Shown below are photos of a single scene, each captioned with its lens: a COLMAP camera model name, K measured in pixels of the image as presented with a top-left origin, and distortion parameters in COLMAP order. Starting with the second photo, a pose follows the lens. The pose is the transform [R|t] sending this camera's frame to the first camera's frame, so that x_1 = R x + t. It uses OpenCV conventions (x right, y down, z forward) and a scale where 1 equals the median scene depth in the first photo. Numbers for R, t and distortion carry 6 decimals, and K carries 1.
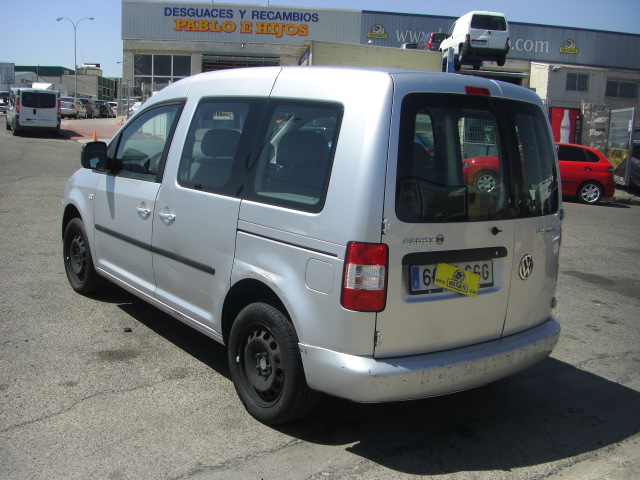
lens RADIAL K [[714.8, 0, 313.6], [0, 714.8, 240.2], [0, 0, 1]] dist [-0.146993, 0.000000]
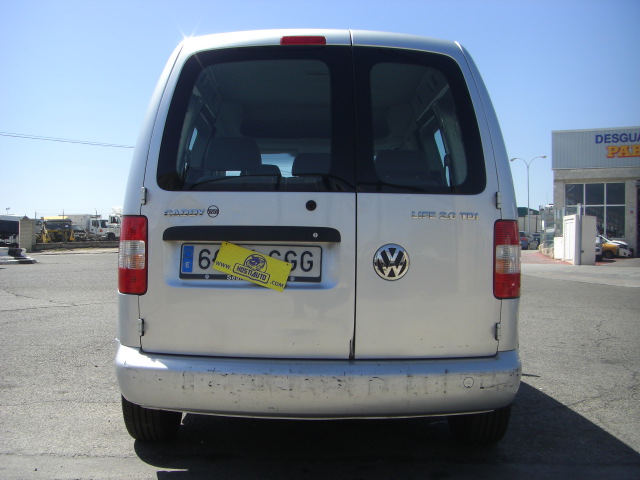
lens RADIAL K [[714.8, 0, 321.8], [0, 714.8, 256.6], [0, 0, 1]] dist [-0.146993, 0.000000]
pose [[0.804939, -0.034408, -0.592359, 0.713421], [-0.070186, 0.985788, -0.152633, 0.156069], [0.589192, 0.164435, 0.791084, 0.404991]]
